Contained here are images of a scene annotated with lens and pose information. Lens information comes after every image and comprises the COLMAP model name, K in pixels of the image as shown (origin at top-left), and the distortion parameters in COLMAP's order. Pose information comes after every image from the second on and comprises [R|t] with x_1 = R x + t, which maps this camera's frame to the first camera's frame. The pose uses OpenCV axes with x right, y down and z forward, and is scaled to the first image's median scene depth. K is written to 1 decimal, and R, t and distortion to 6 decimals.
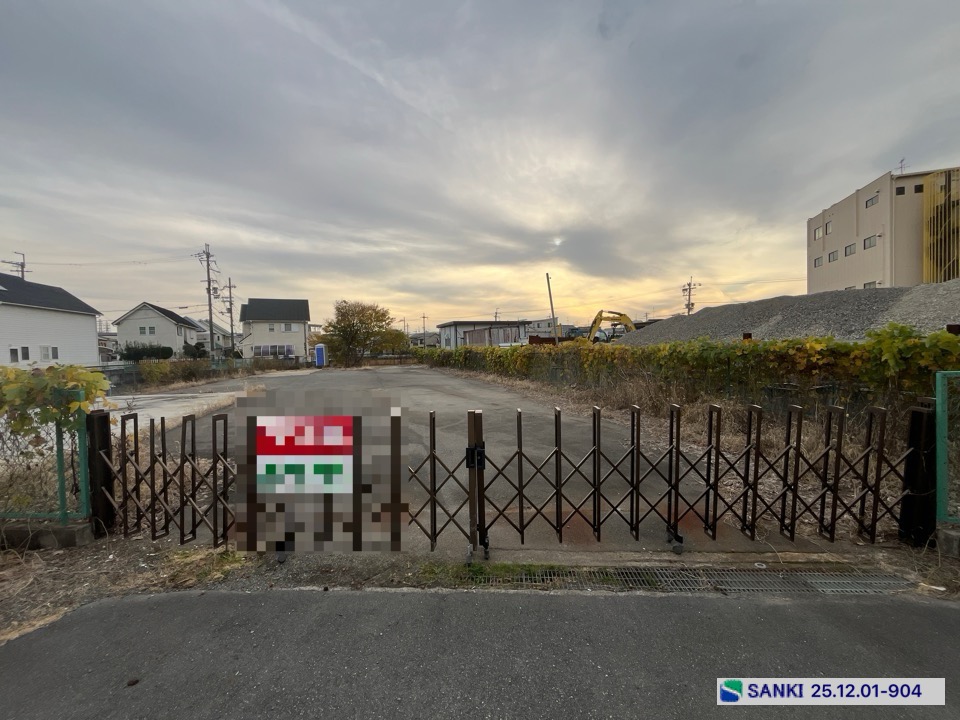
lens RADIAL K [[389.6, 0, 476.5], [0, 389.6, 360.2], [0, 0, 1]] dist [-0.003057, 0.000194]
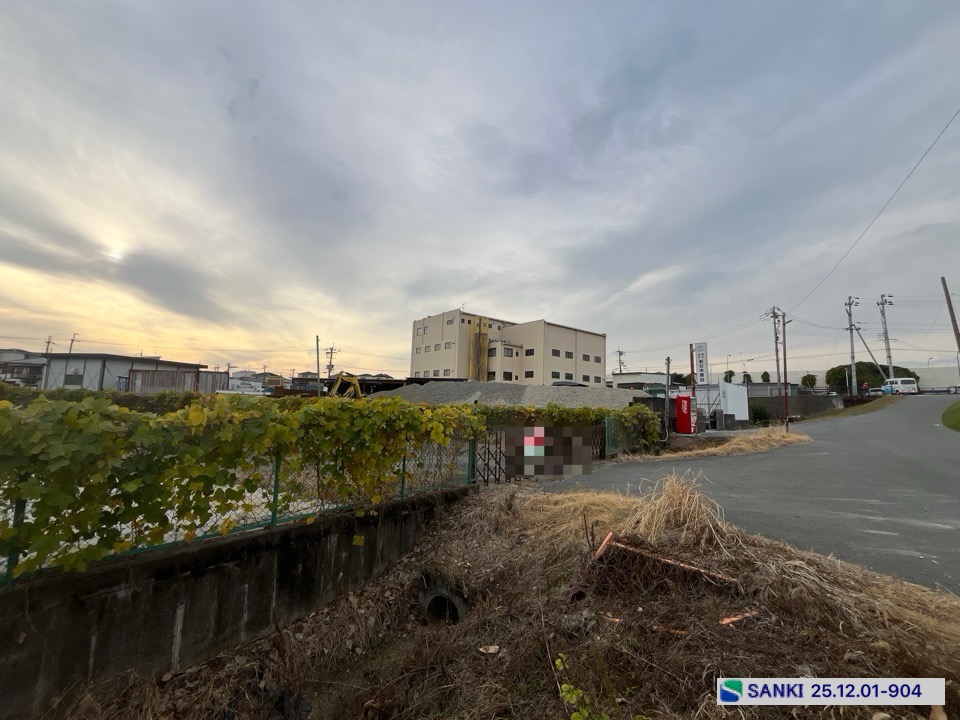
lens RADIAL K [[389.6, 0, 477.0], [0, 389.6, 362.3], [0, 0, 1]] dist [-0.003057, 0.000194]
pose [[0.554115, 0.134823, 0.821449, -0.248719], [-0.025733, 0.989100, -0.144980, 0.006343], [-0.832042, 0.059197, 0.551545, -0.020246]]
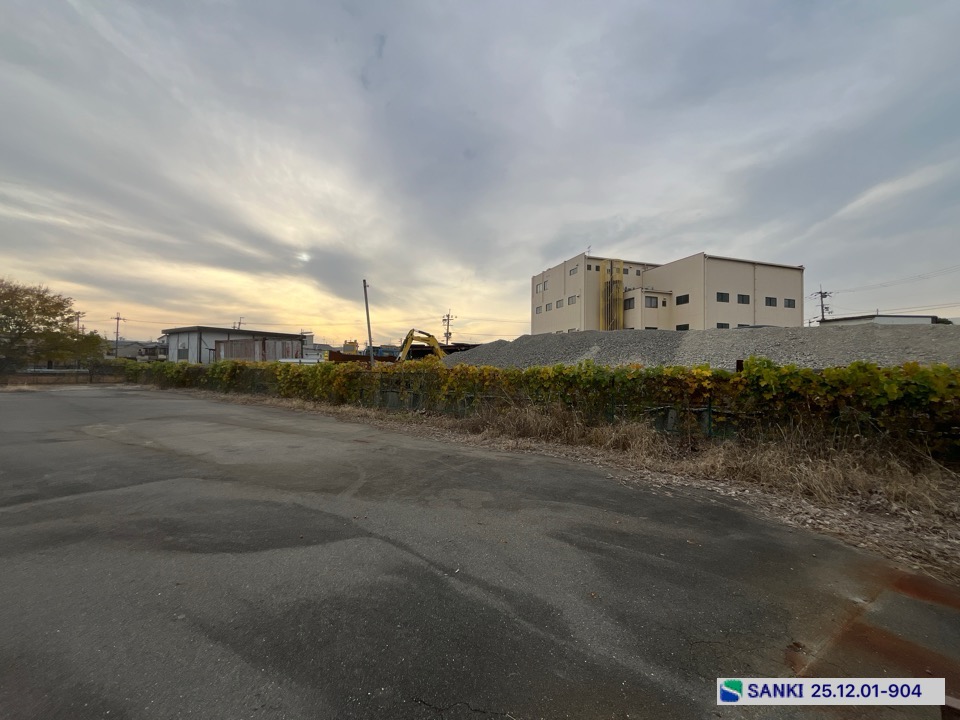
lens RADIAL K [[389.6, 0, 476.9], [0, 389.6, 361.8], [0, 0, 1]] dist [-0.003057, 0.000194]
pose [[0.805463, 0.048263, 0.590677, -0.058272], [-0.016677, 0.998130, -0.058813, 0.001846], [-0.592411, 0.037521, 0.804762, 0.081880]]
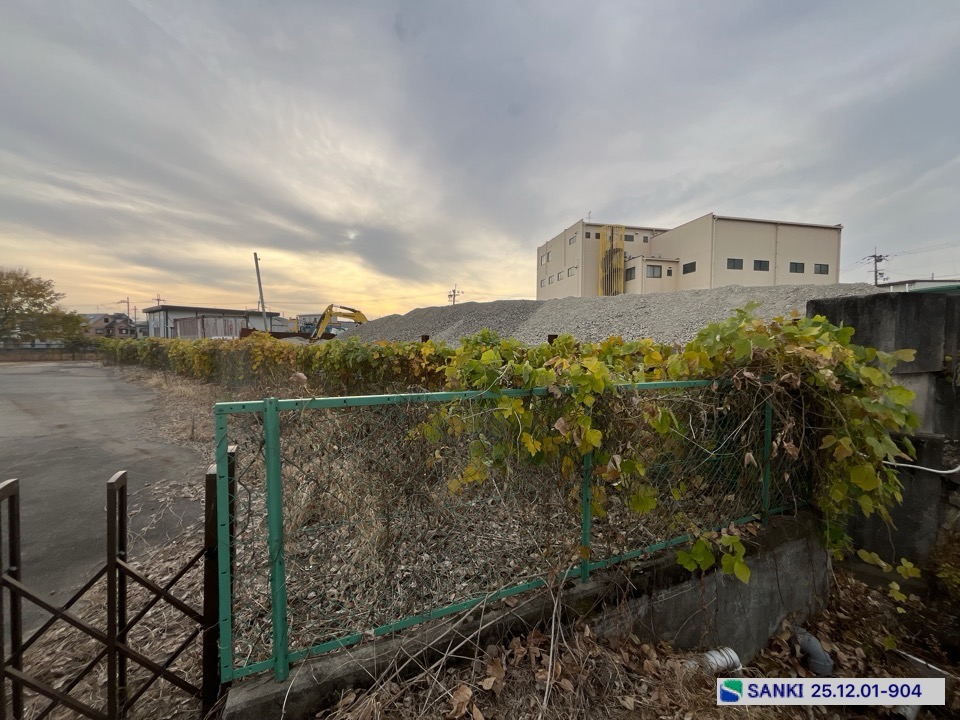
lens RADIAL K [[389.6, 0, 477.5], [0, 389.6, 363.0], [0, 0, 1]] dist [-0.003057, 0.000194]
pose [[0.866912, 0.012448, 0.498305, 0.089463], [-0.018434, 0.999805, 0.007094, -0.002780], [-0.498120, -0.015336, 0.866972, 0.025388]]
